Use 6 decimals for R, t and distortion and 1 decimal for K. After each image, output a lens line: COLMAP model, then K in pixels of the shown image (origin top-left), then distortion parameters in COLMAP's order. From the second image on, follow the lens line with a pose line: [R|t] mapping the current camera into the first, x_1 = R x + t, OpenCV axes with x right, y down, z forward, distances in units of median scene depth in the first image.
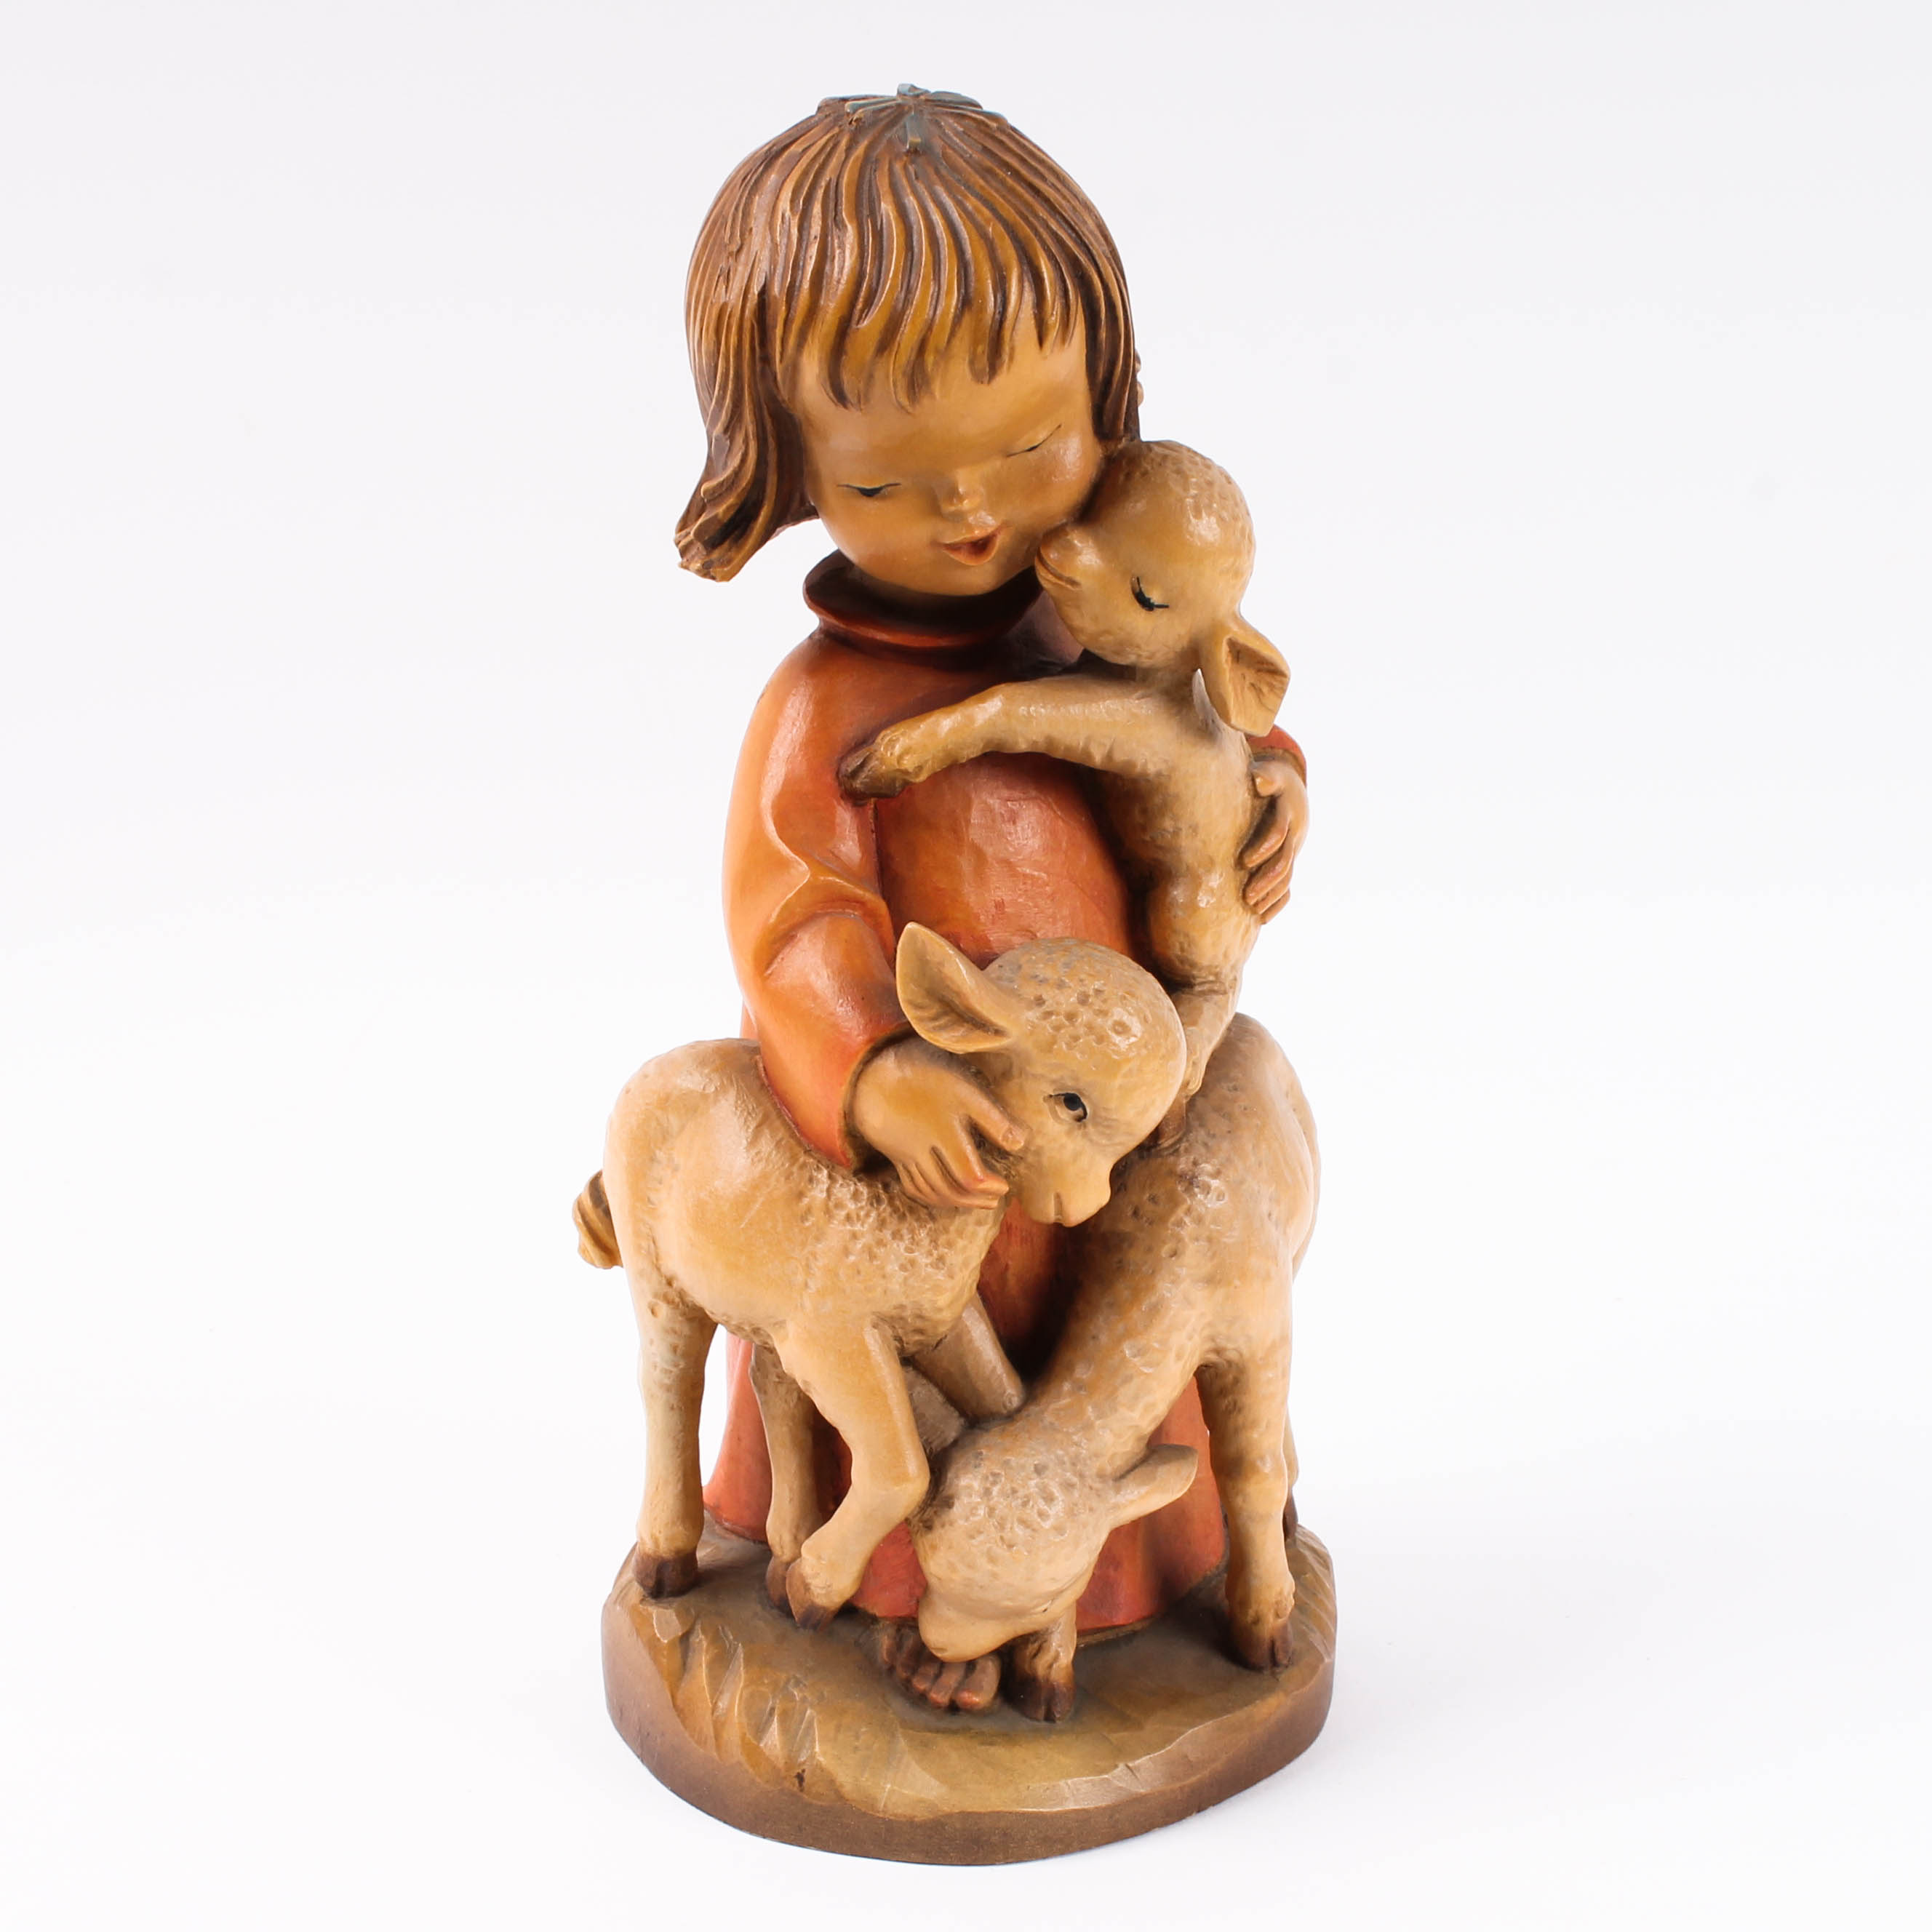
lens RADIAL K [[3442.8, 0, 965.7], [0, 3442.8, 966.7], [0, 0, 1]] dist [-0.034253, 0.000000]
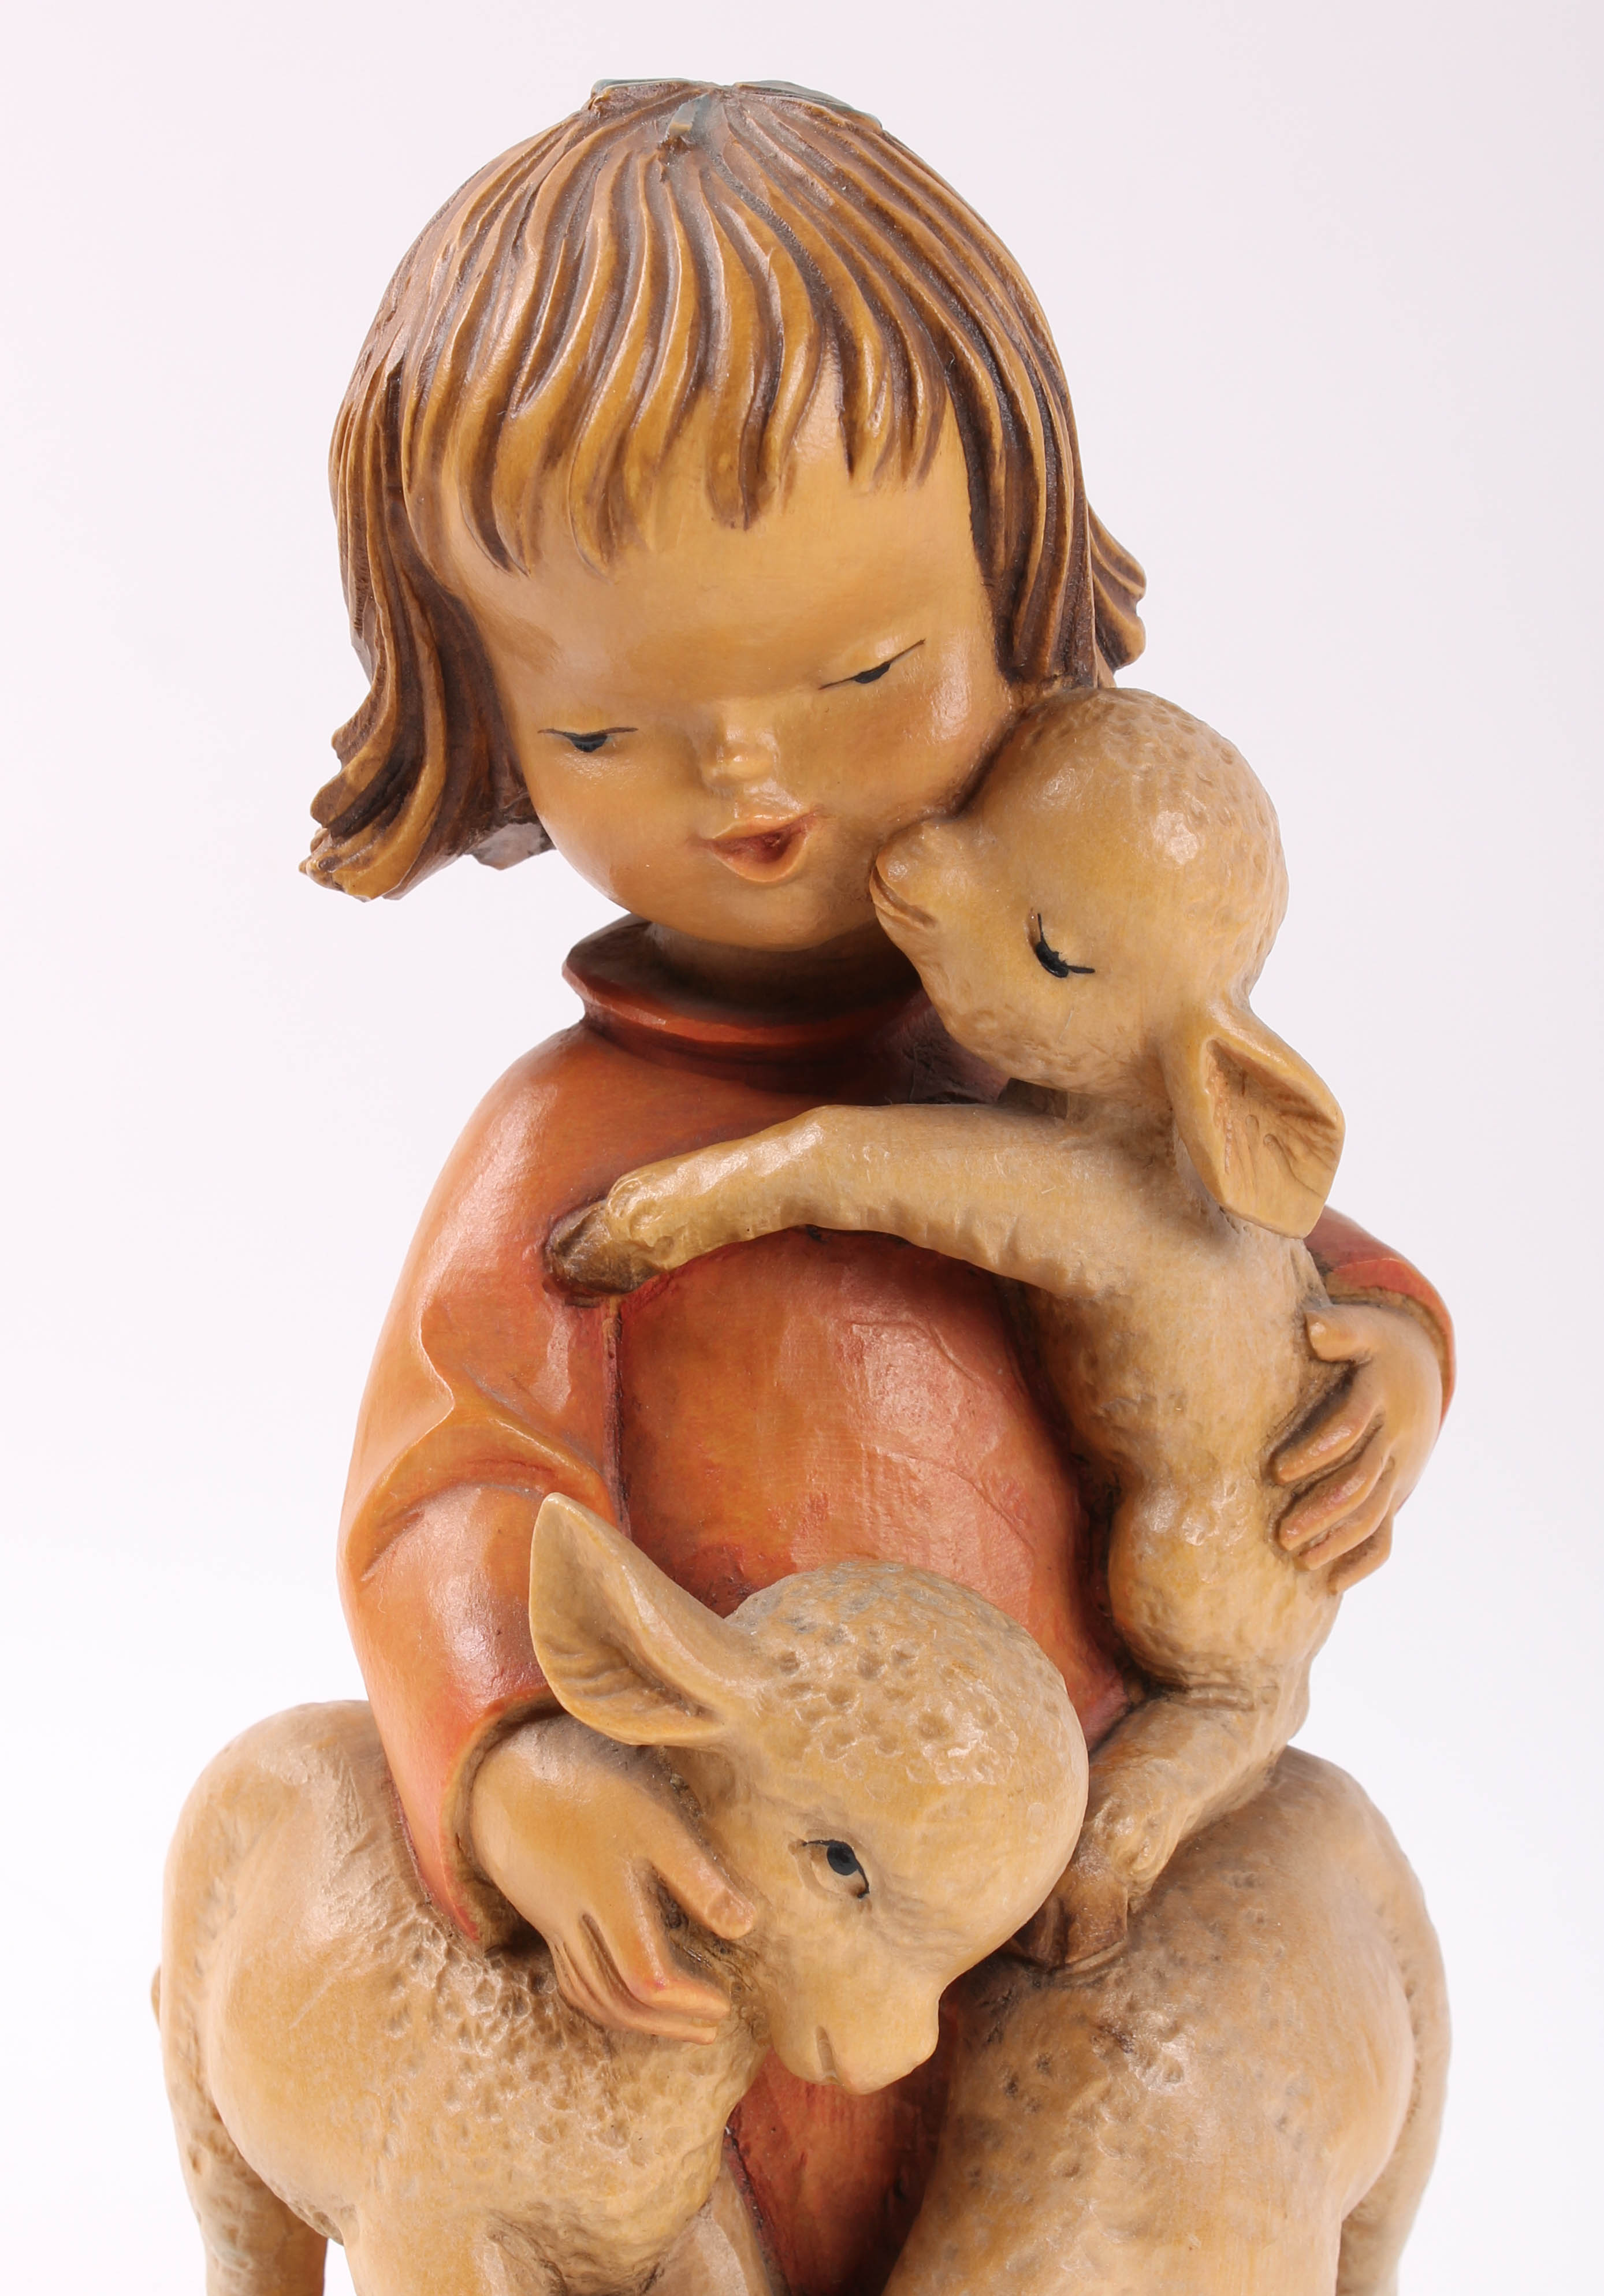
lens RADIAL K [[3962.4, 0, 802.7], [0, 3962.4, 1146.6], [0, 0, 1]] dist [-0.004701, 0.000000]
pose [[0.971103, 0.064045, -0.229906, 0.157270], [-0.099486, 0.984264, -0.146035, 0.020219], [0.216936, 0.164688, 0.962194, 0.371346]]
